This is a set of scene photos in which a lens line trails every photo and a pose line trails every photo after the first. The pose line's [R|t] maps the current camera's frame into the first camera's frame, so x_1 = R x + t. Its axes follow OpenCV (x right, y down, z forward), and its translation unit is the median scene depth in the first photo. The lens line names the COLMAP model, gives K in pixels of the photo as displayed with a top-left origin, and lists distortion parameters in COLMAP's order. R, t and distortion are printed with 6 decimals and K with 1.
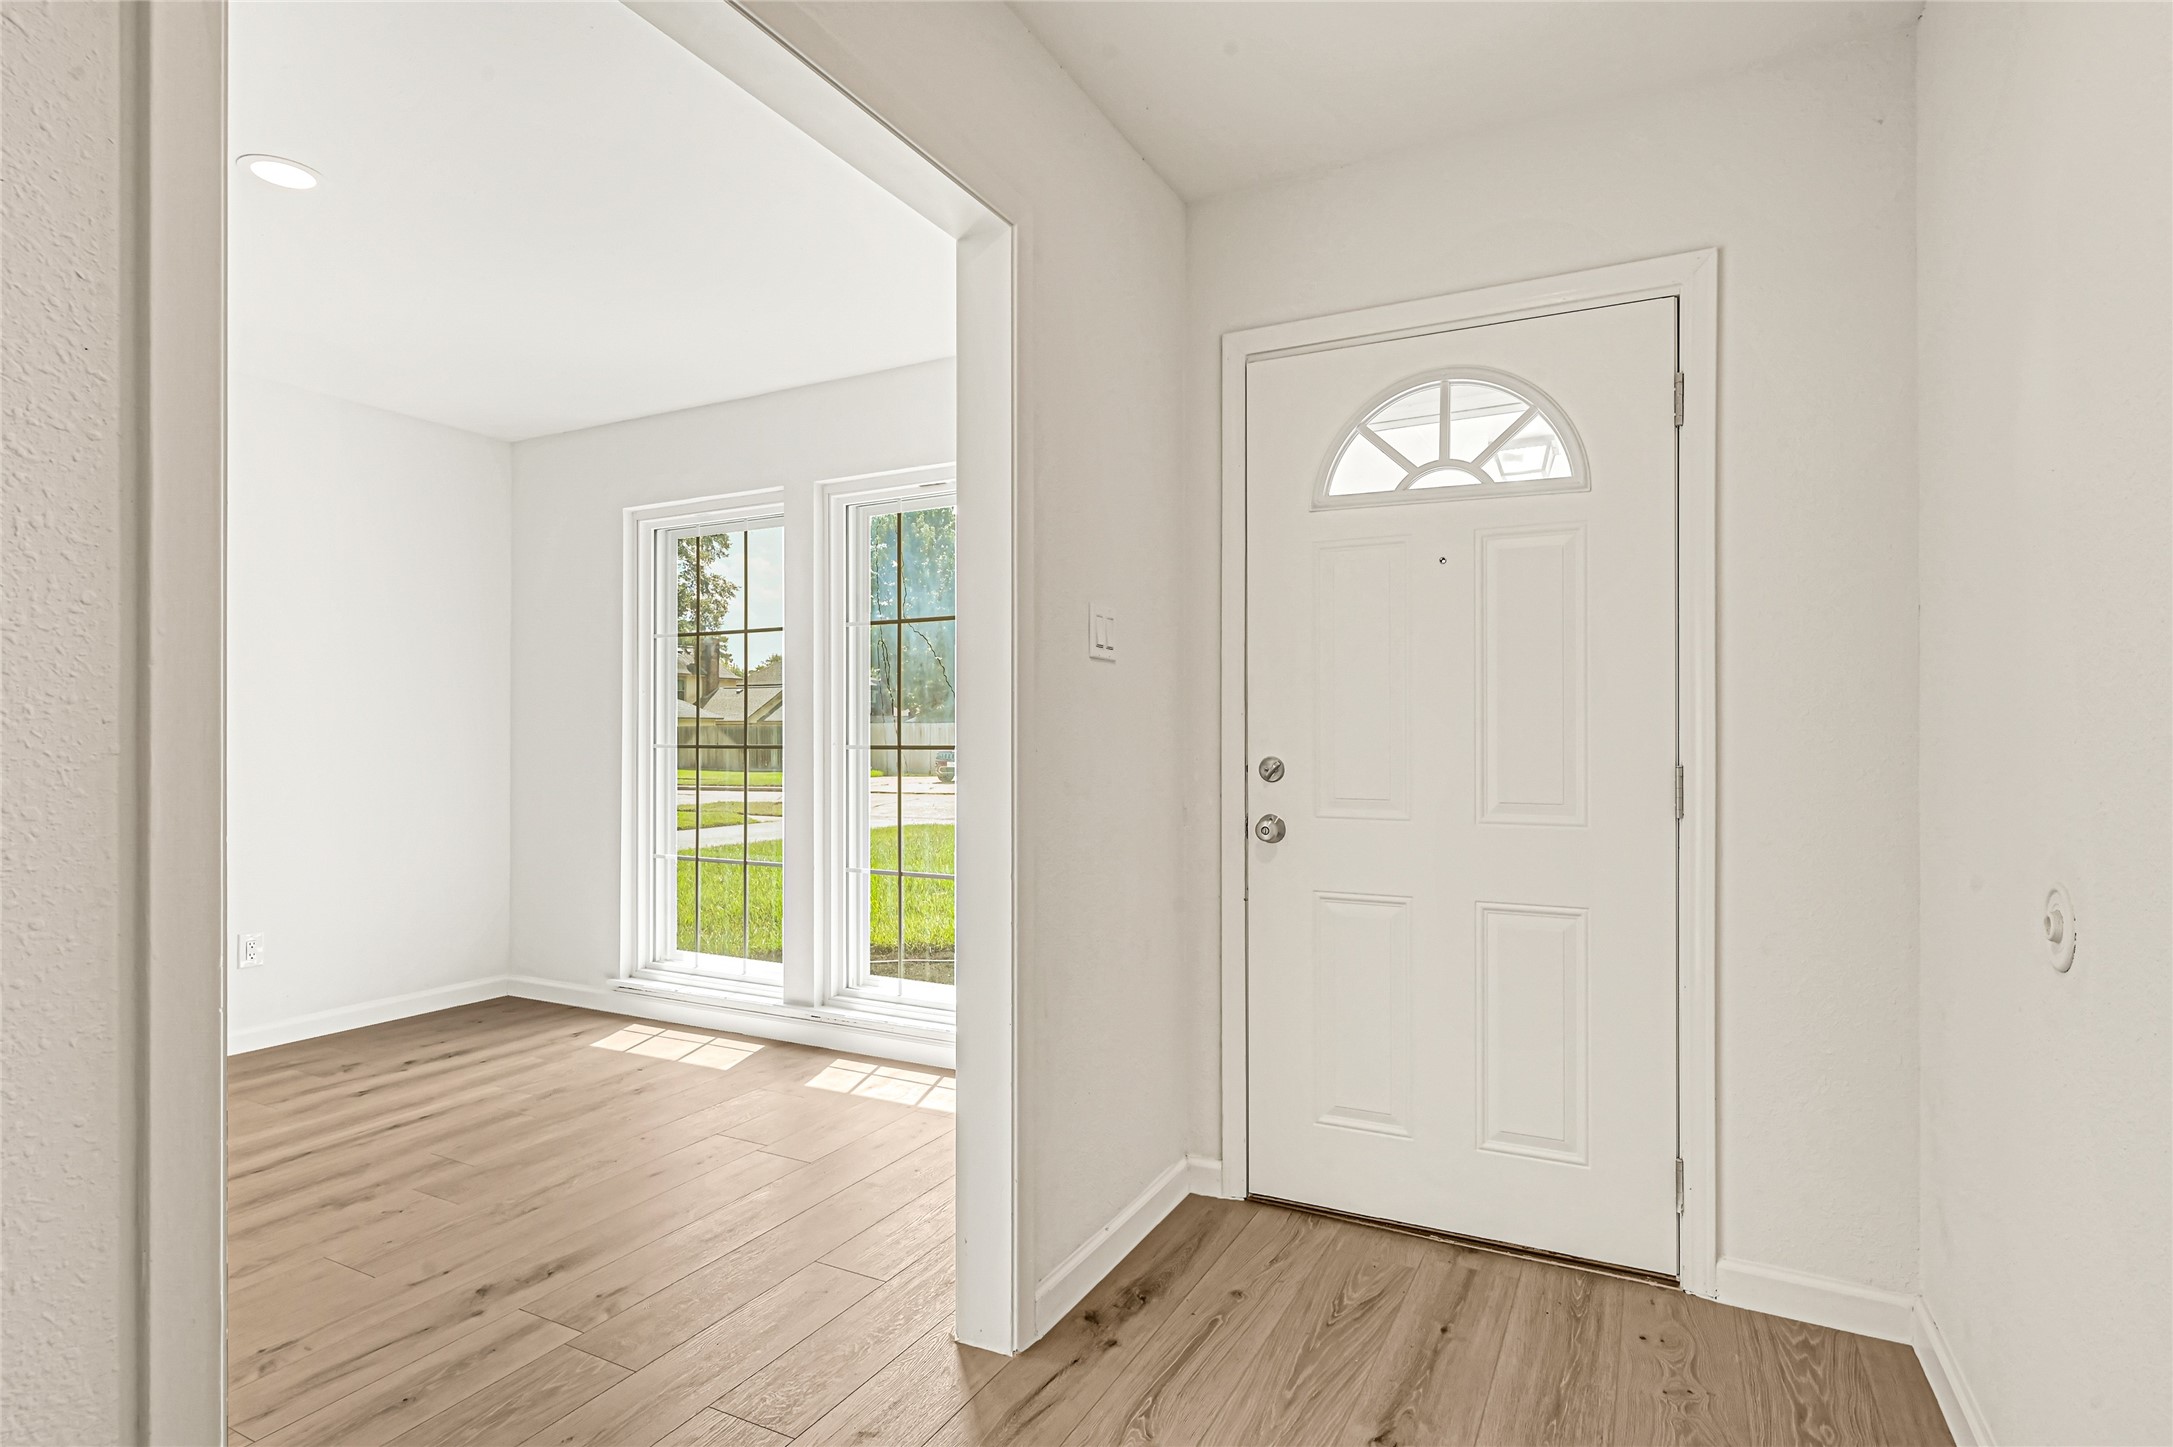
lens RADIAL K [[1082.8, 0, 1091.8], [0, 1082.8, 736.2], [0, 0, 1]] dist [0.000969, 0.000292]
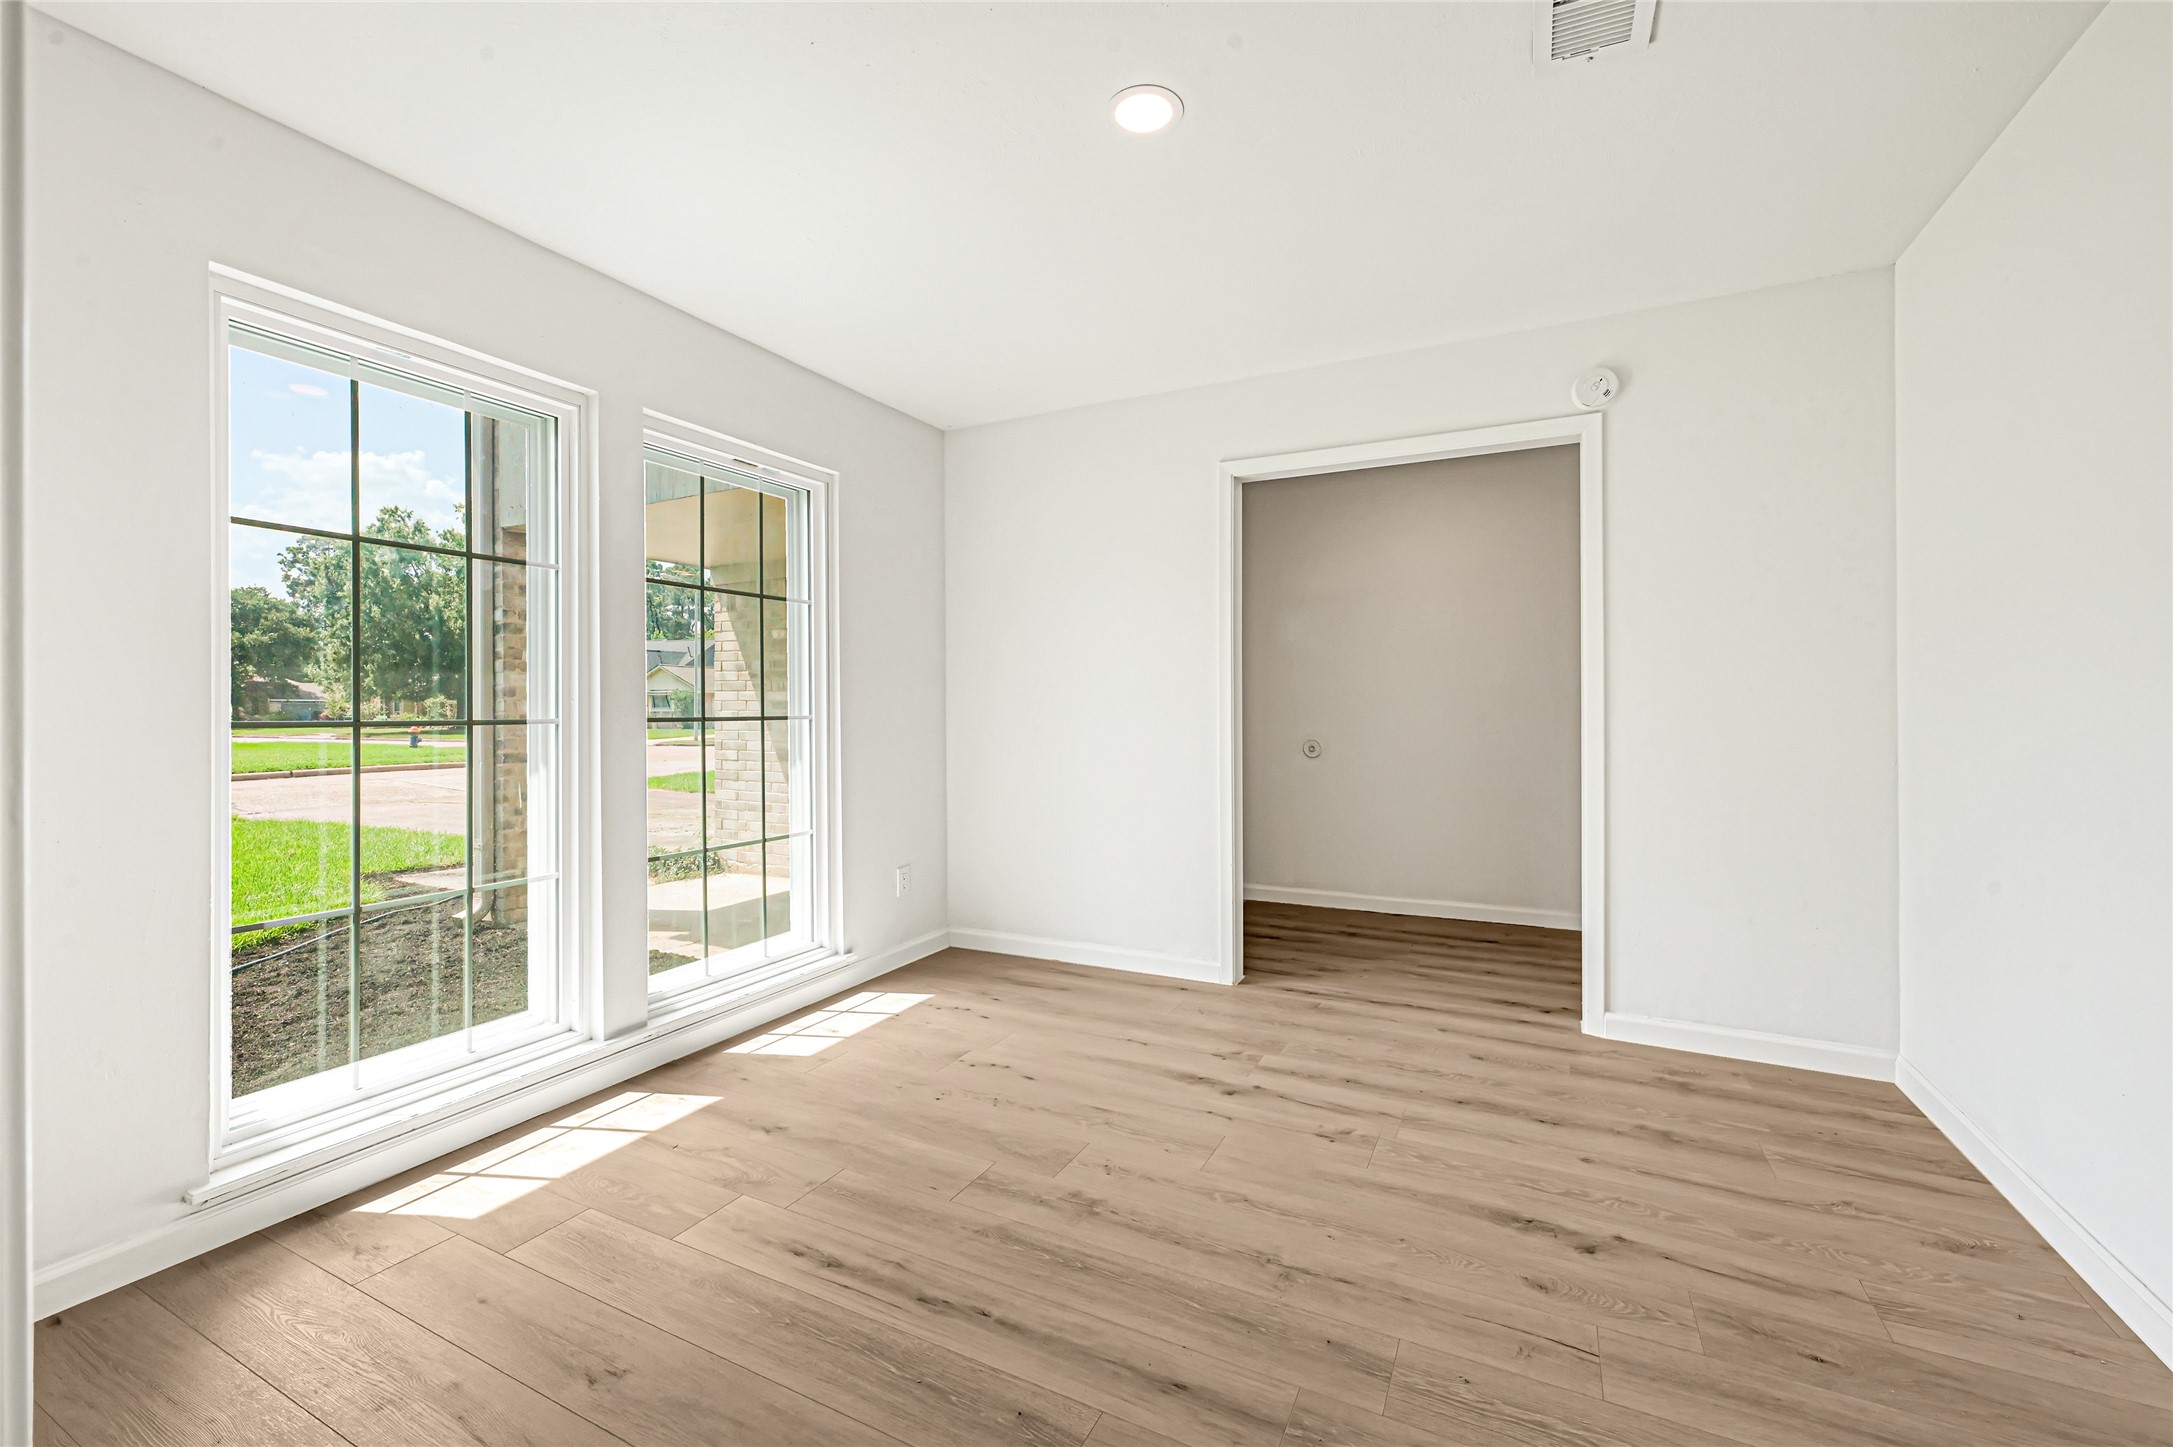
lens RADIAL K [[894.9, 0, 1074.6], [0, 894.9, 707.1], [0, 0, 1]] dist [0.000572, 0.000002]
pose [[-0.004807, 0.003105, 0.999984, -1.132533], [-0.000426, 0.999995, -0.003107, 0.001902], [-0.999988, -0.000441, -0.004806, 0.783781]]
